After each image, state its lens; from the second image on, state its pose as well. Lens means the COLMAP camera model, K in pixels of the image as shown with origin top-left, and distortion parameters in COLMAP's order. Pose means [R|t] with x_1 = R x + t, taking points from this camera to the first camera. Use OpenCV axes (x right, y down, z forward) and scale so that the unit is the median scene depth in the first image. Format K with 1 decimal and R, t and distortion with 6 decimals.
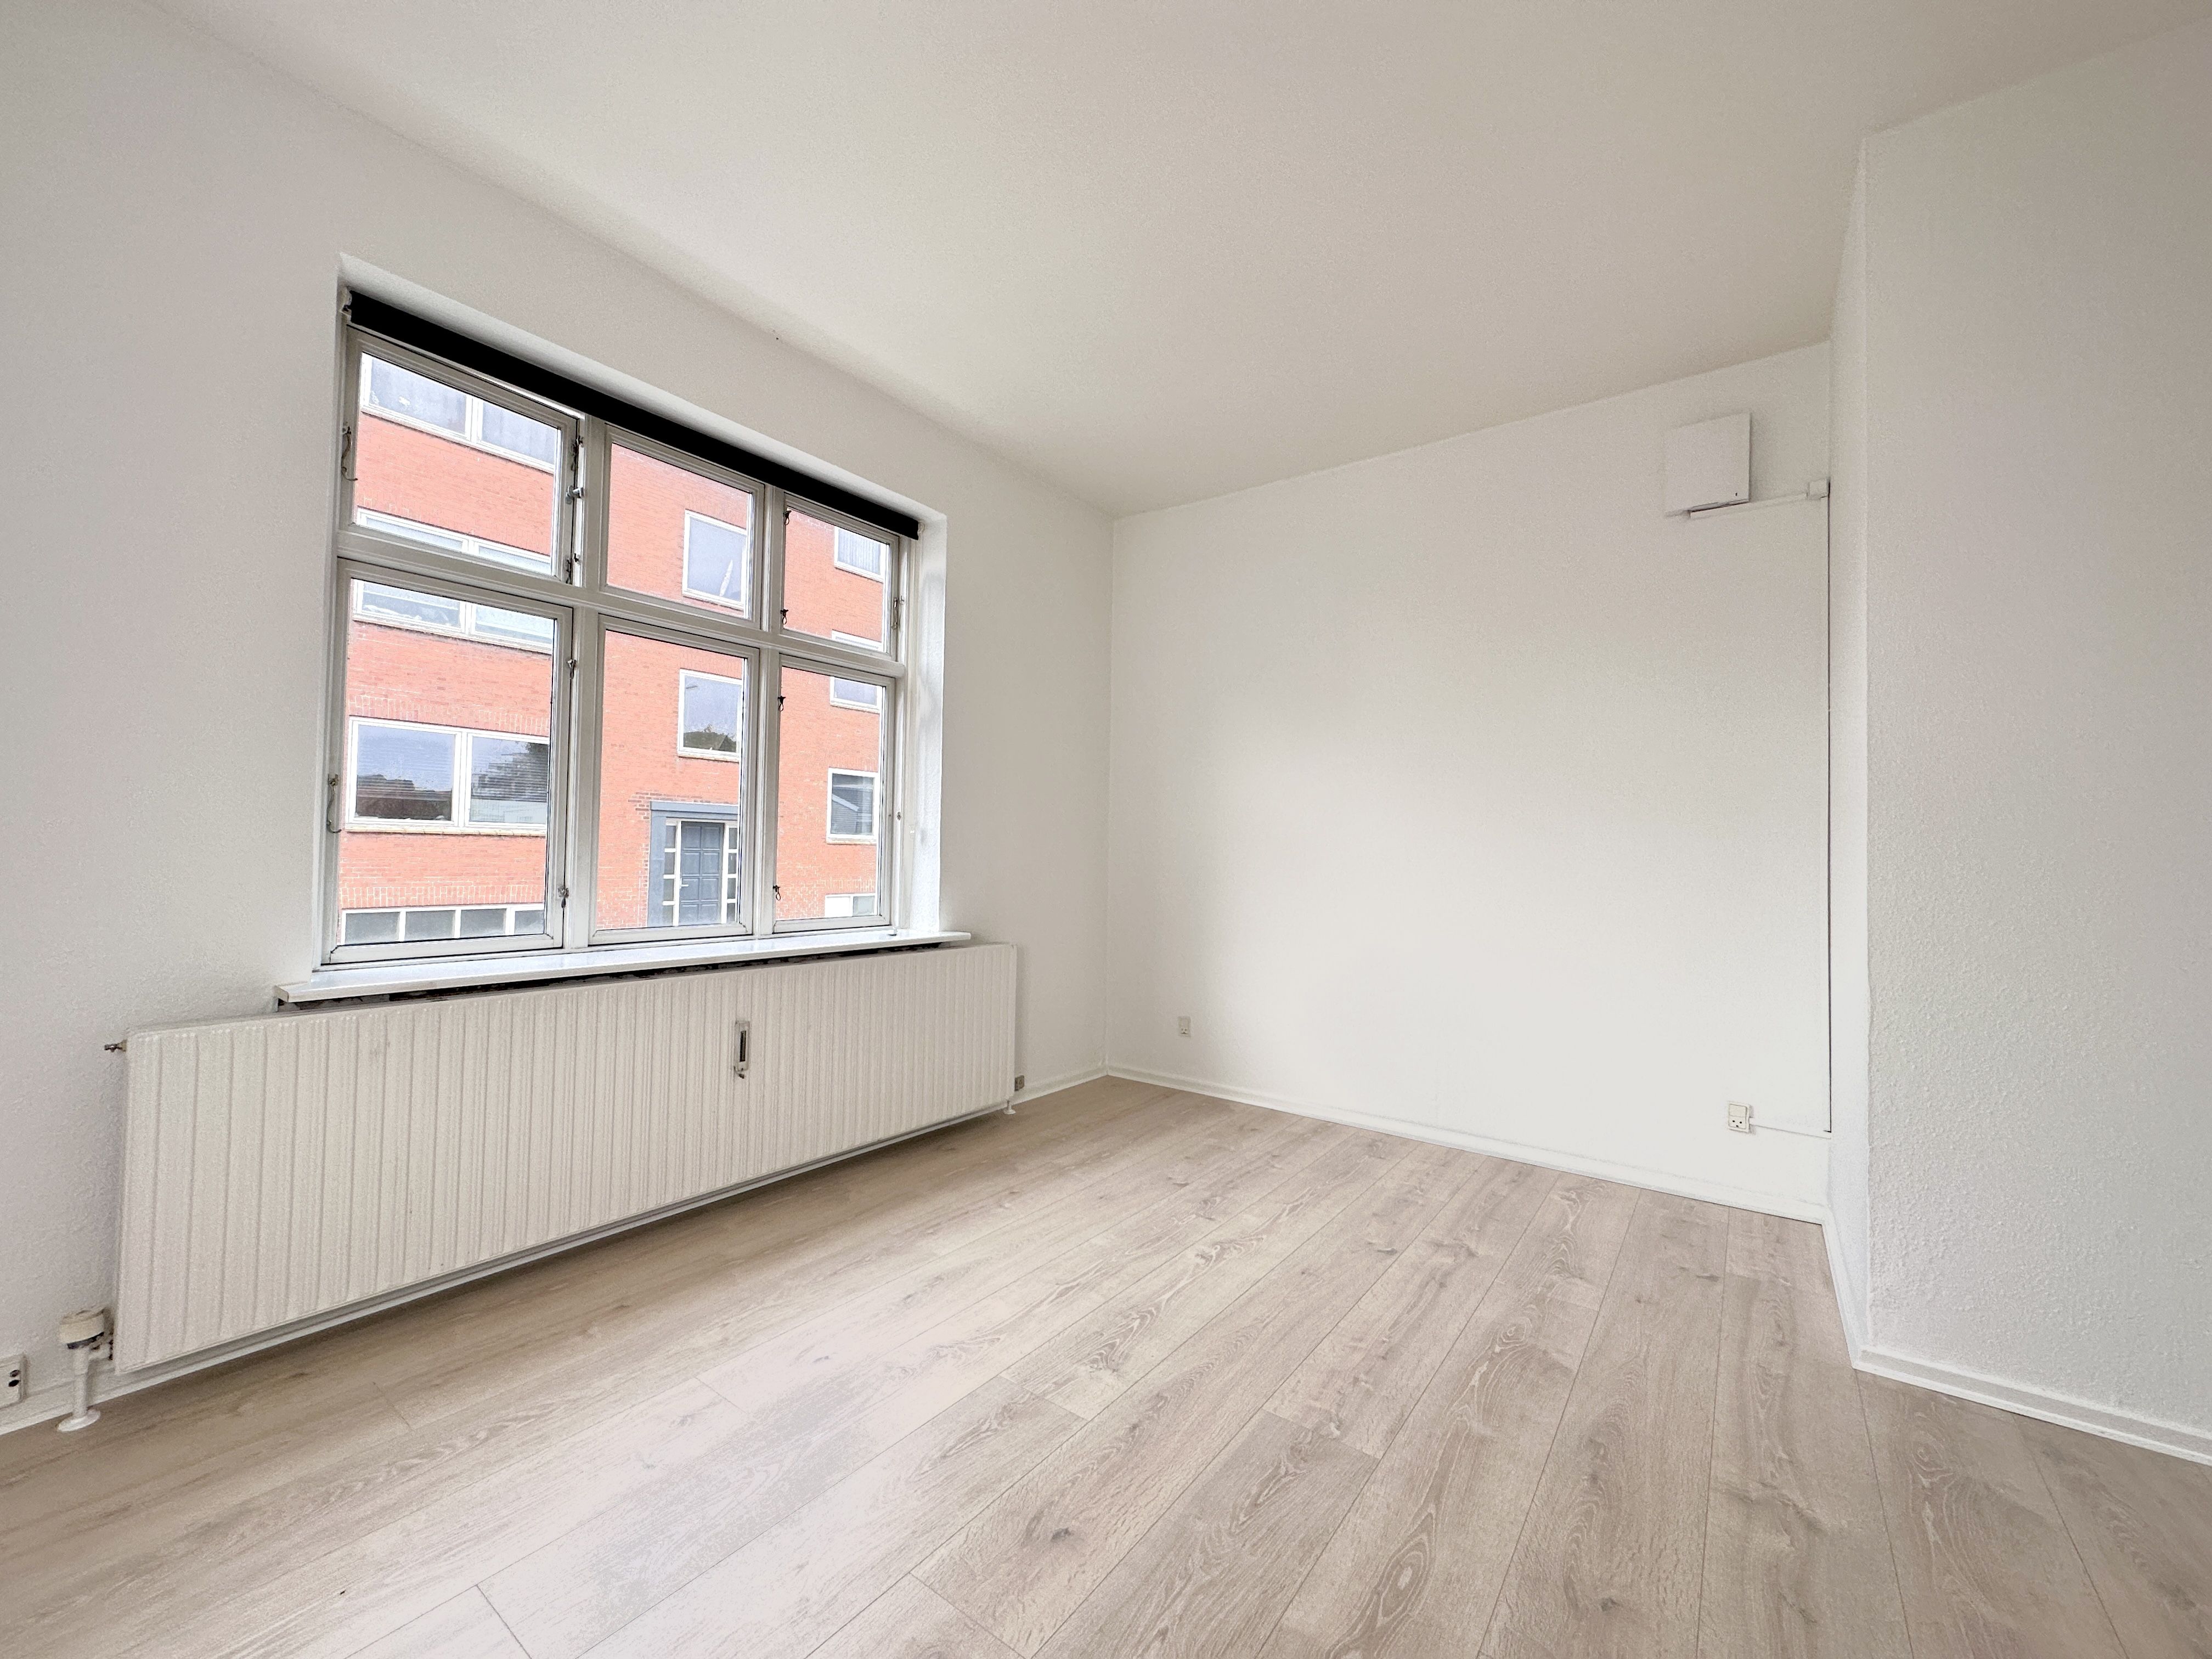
lens RADIAL K [[879.5, 0, 1106.0], [0, 879.5, 829.5], [0, 0, 1]] dist [0.000776, -0.000008]
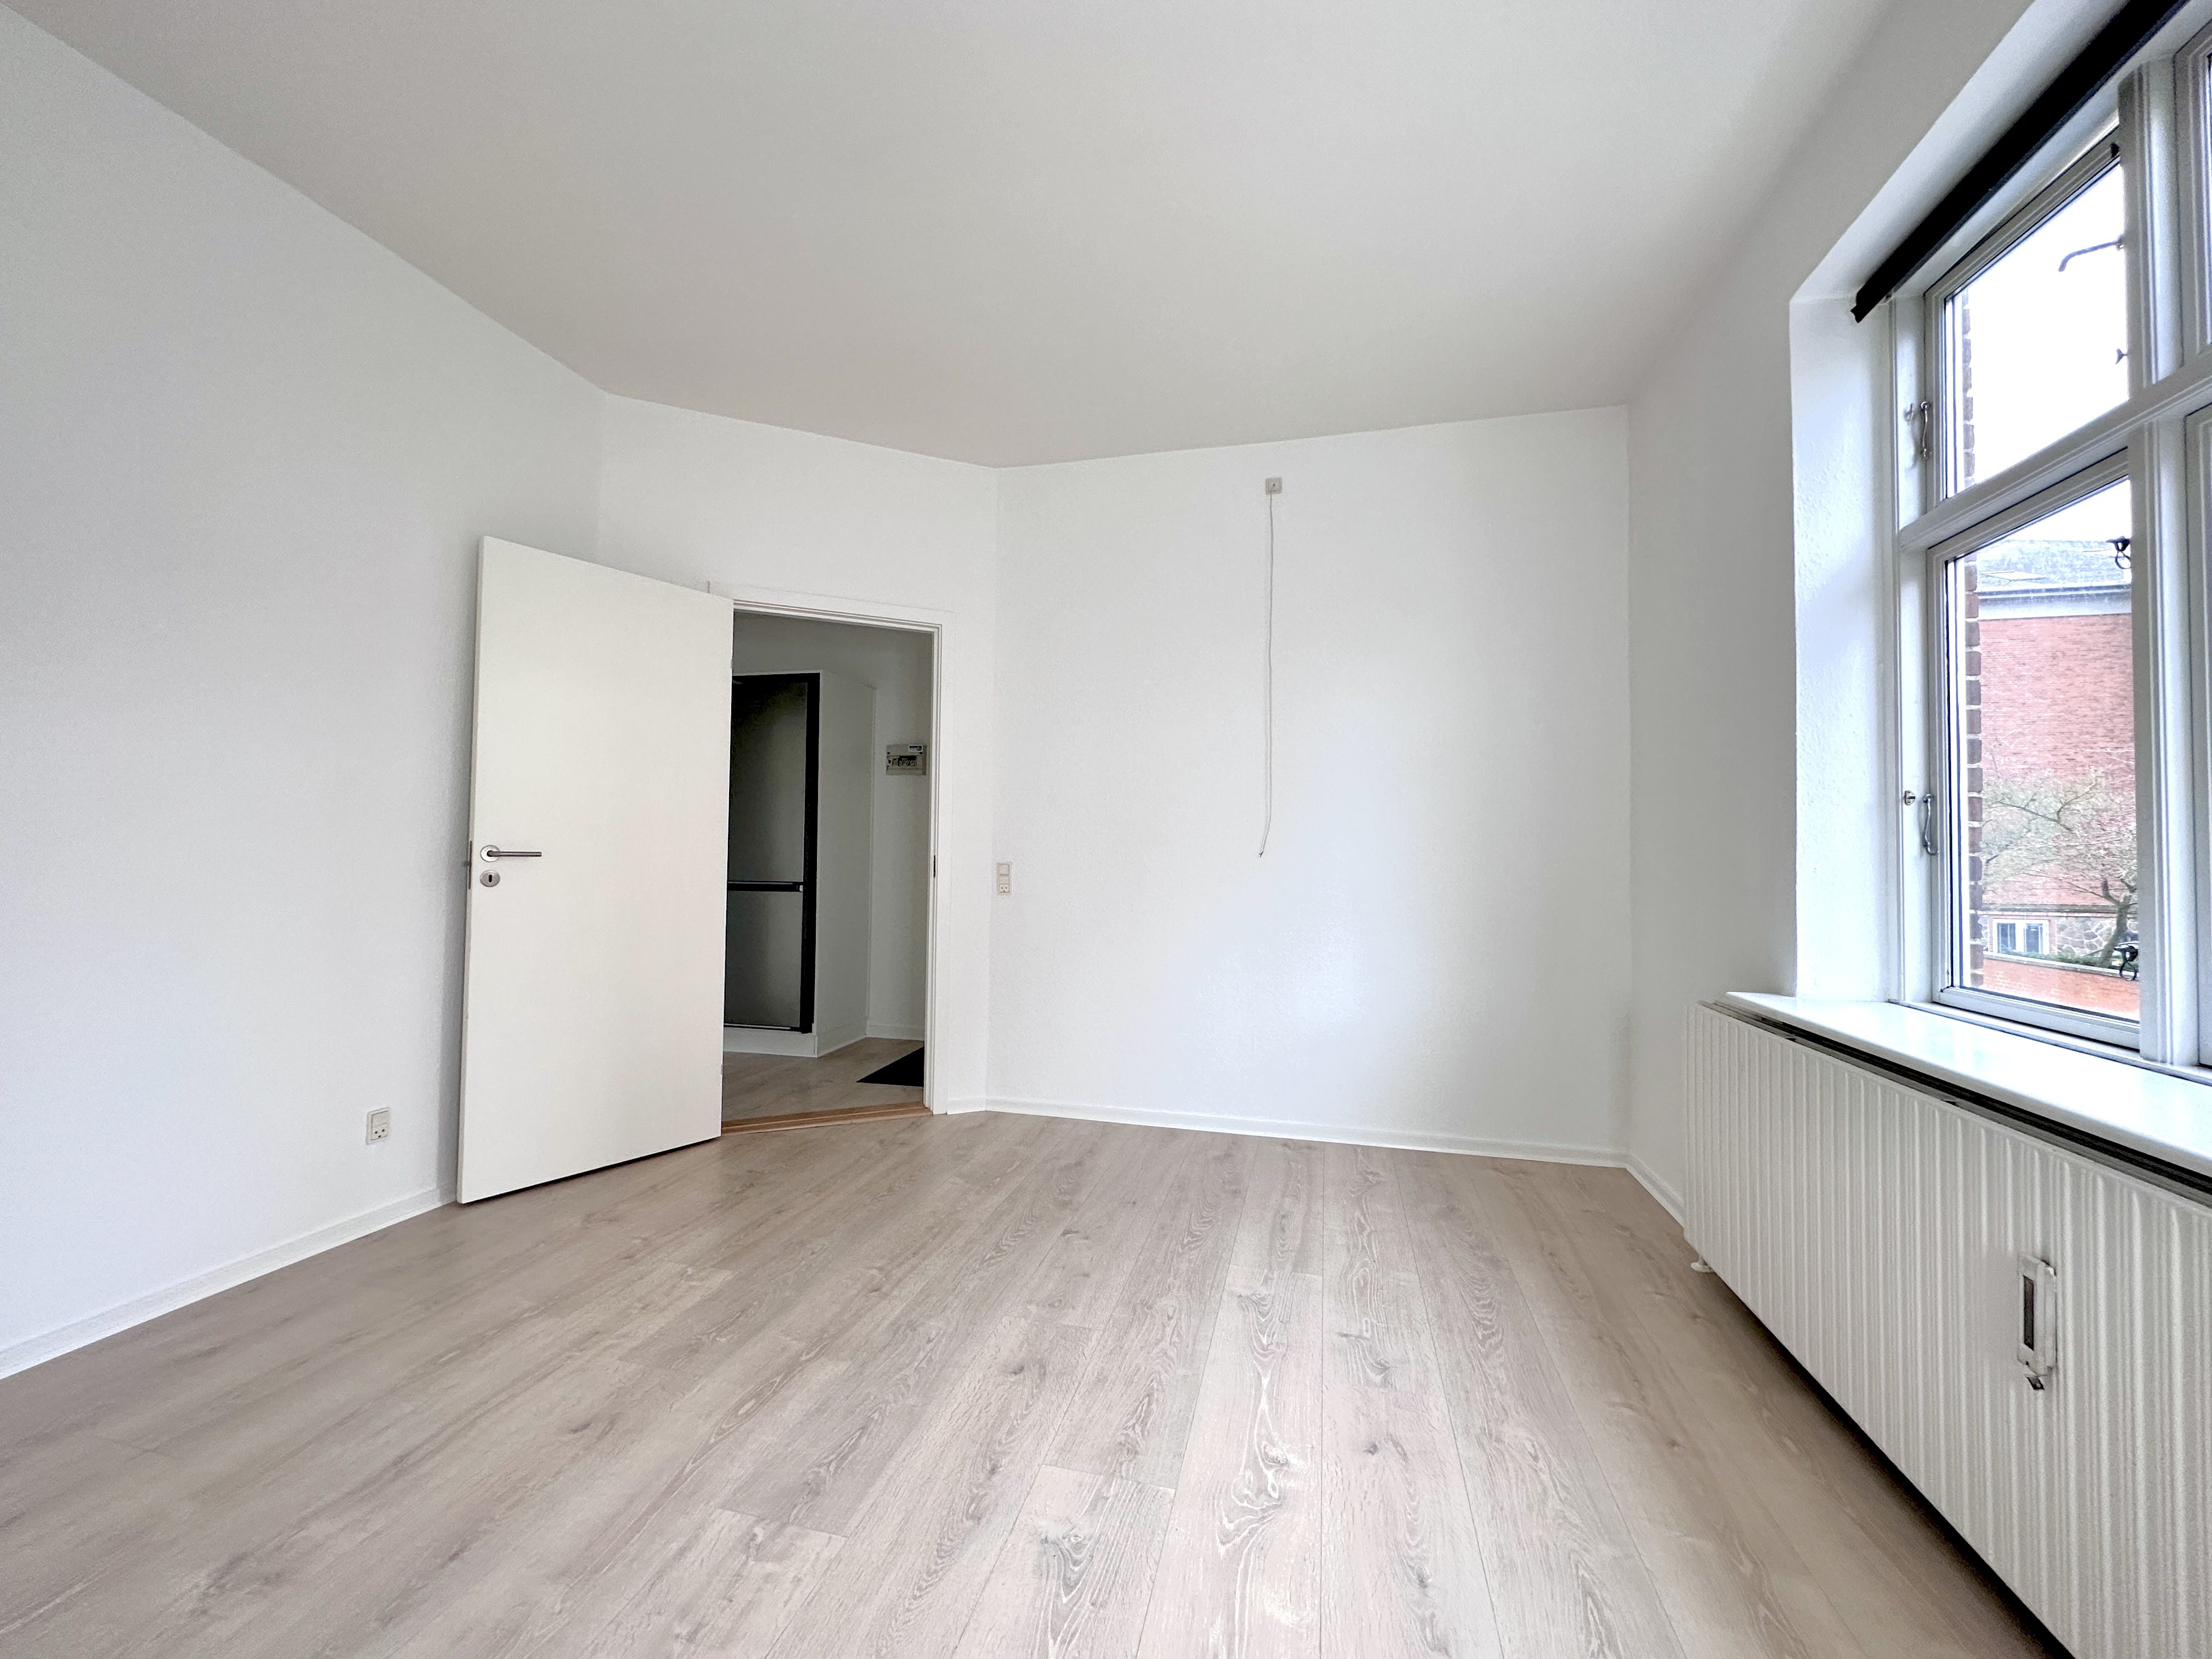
lens RADIAL K [[879.5, 0, 1106.0], [0, 879.5, 829.5], [0, 0, 1]] dist [0.000776, -0.000008]
pose [[-0.924818, -0.042422, -0.378037, 0.307815], [-0.021289, 0.997977, -0.059909, 0.063301], [0.379813, -0.047357, -0.923850, 1.978039]]
